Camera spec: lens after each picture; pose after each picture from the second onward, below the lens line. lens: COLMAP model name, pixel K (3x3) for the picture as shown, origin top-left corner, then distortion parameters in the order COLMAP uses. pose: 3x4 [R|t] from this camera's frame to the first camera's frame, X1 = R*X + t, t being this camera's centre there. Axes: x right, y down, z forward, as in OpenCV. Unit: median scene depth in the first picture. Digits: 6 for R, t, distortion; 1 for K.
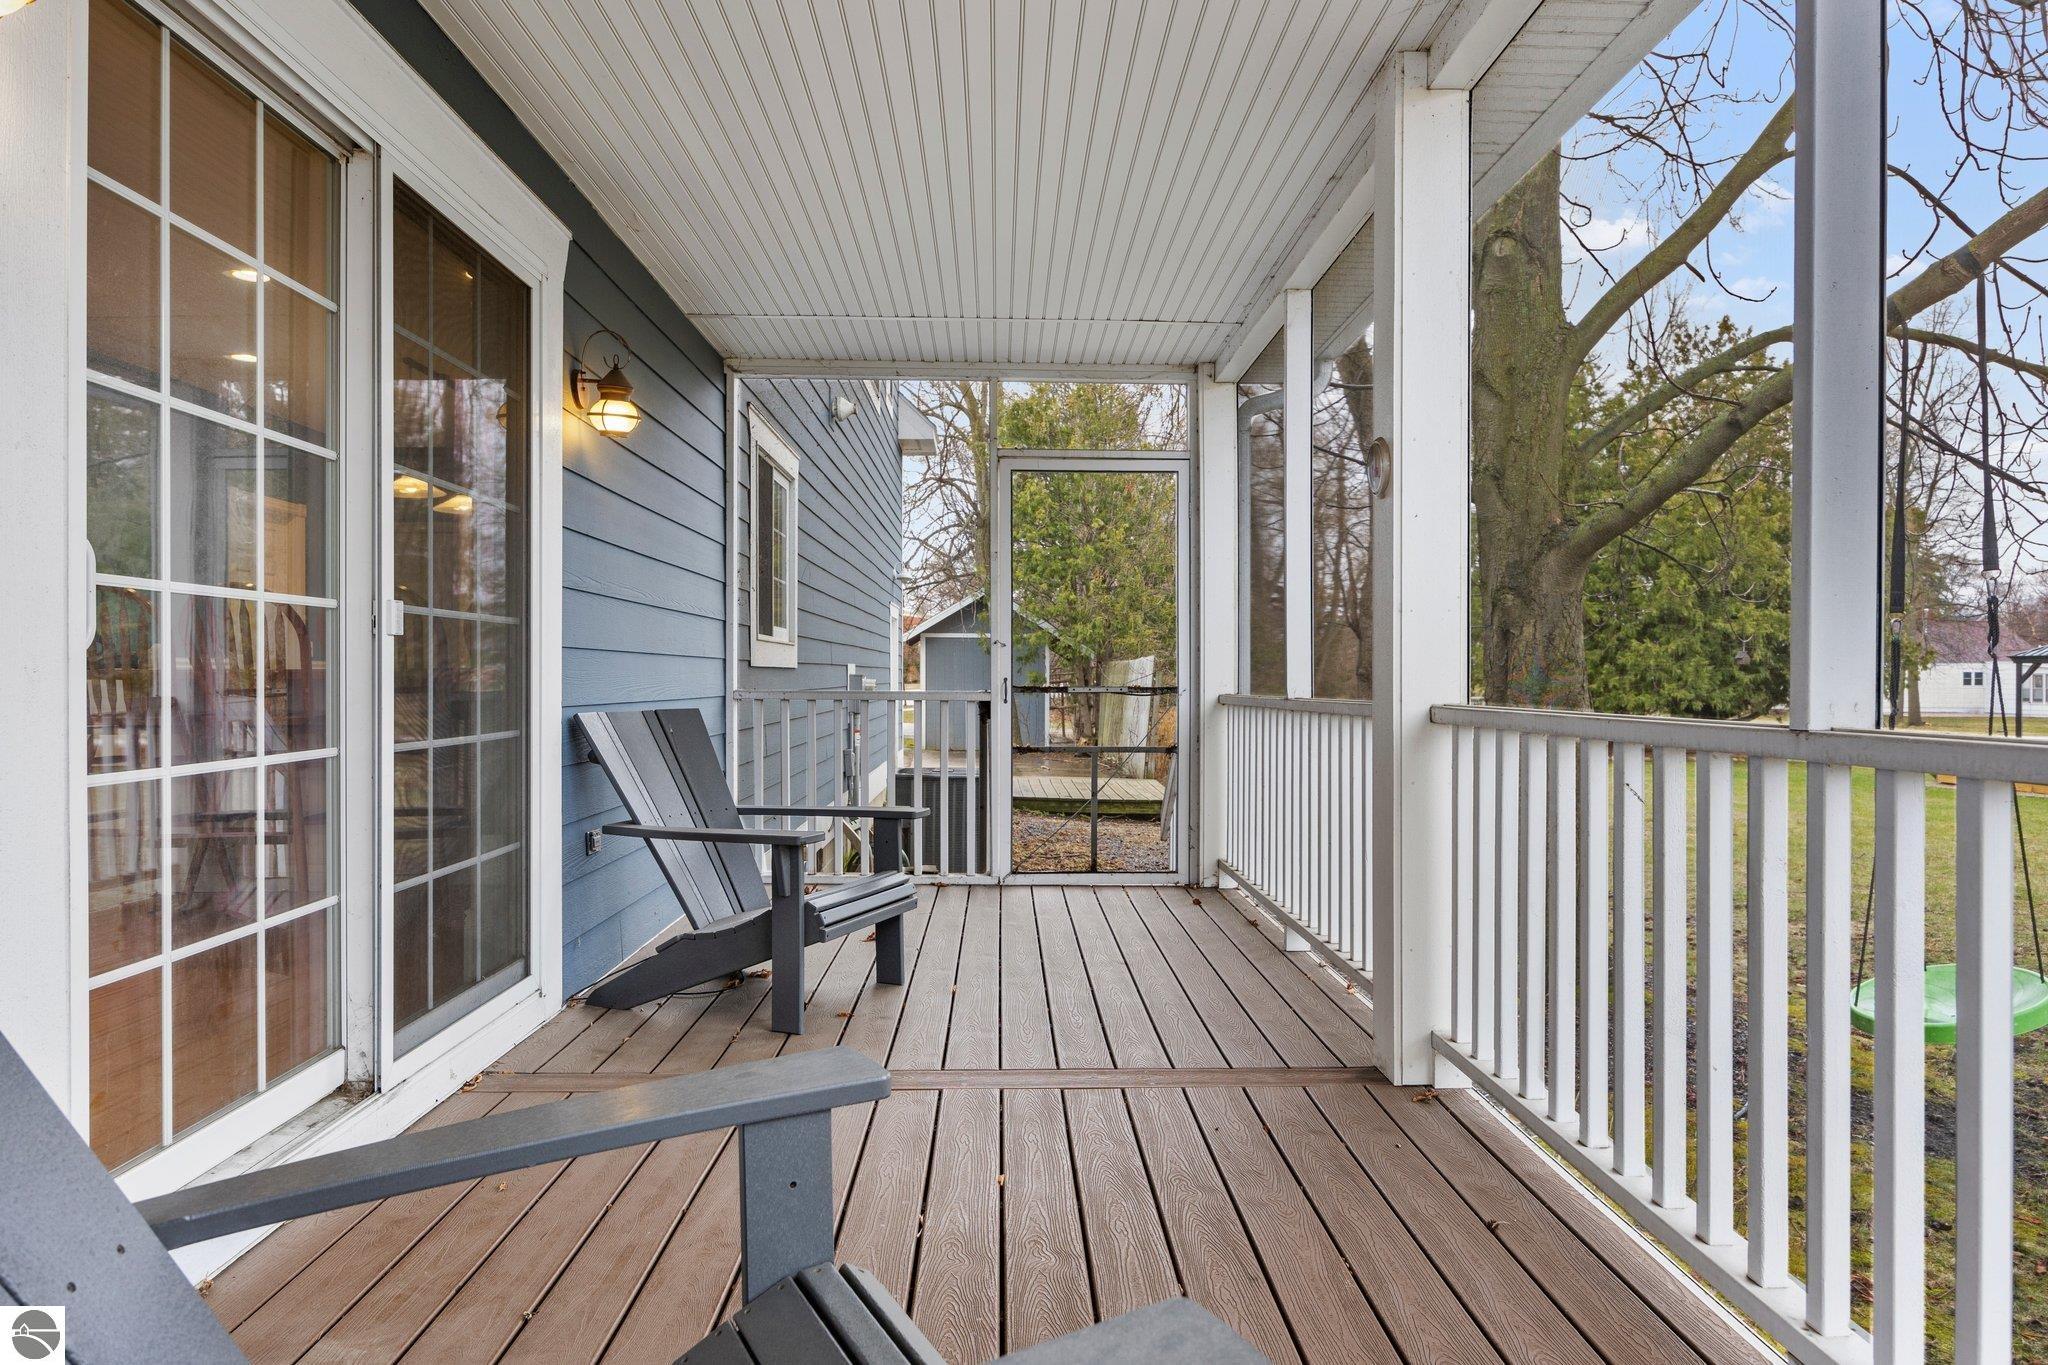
lens RADIAL K [[1212.8, 0, 1022.3], [0, 1212.8, 677.3], [0, 0, 1]] dist [-0.002199, 0.003170]
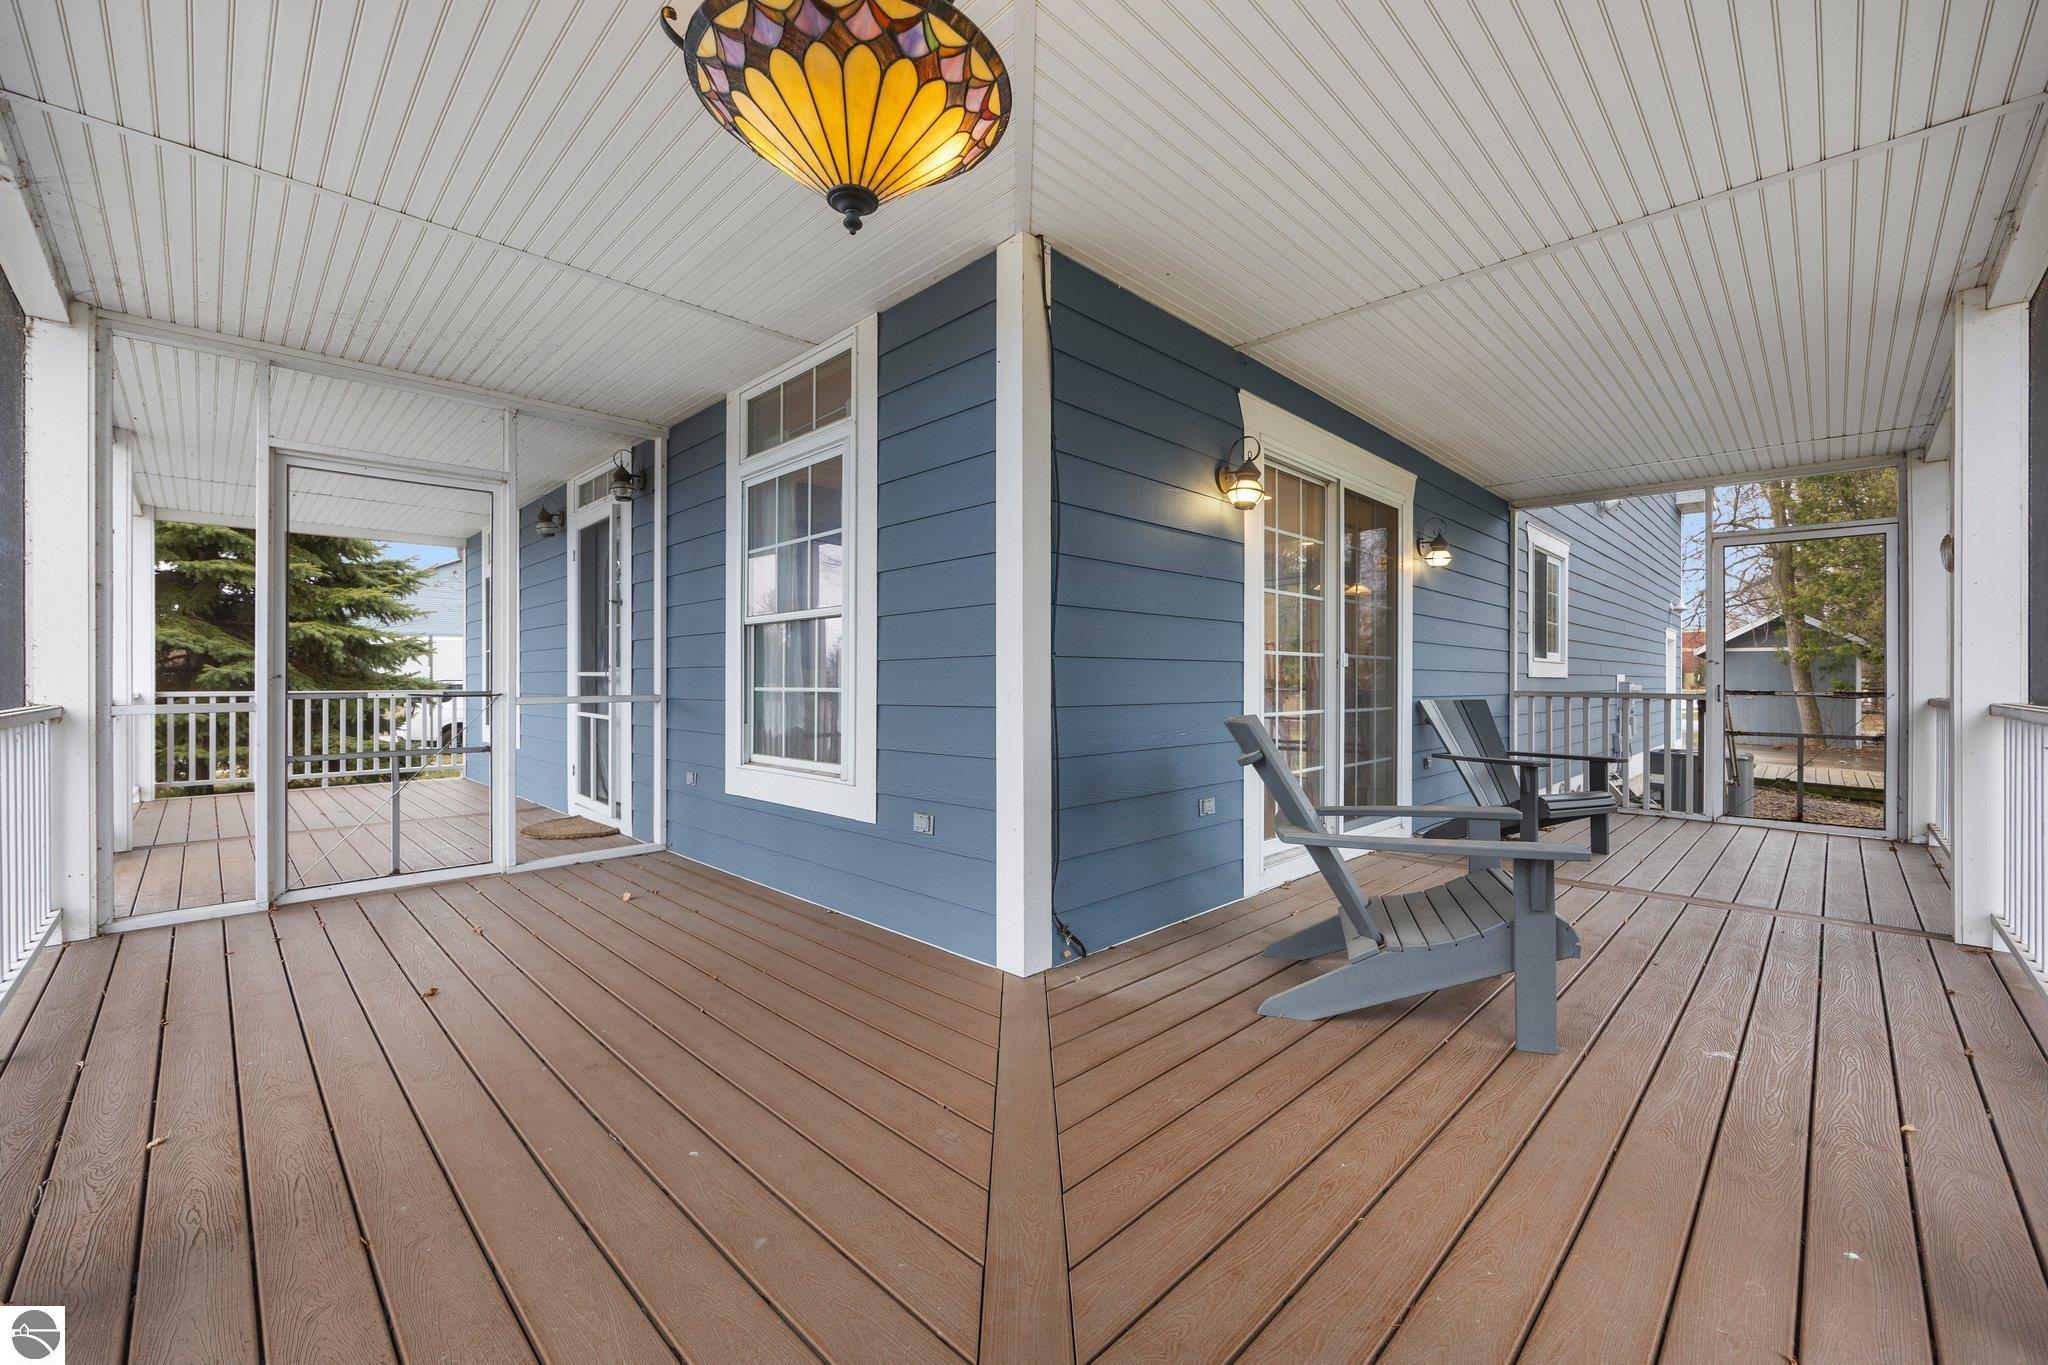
lens RADIAL K [[824.5, 0, 1021.3], [0, 824.5, 680.0], [0, 0, 1]] dist [0.001391, 0.000032]
pose [[0.692229, 0.001835, -0.721676, 0.146253], [-0.003969, 0.999991, -0.001265, -0.000729], [0.721667, 0.003740, 0.692230, -0.382914]]
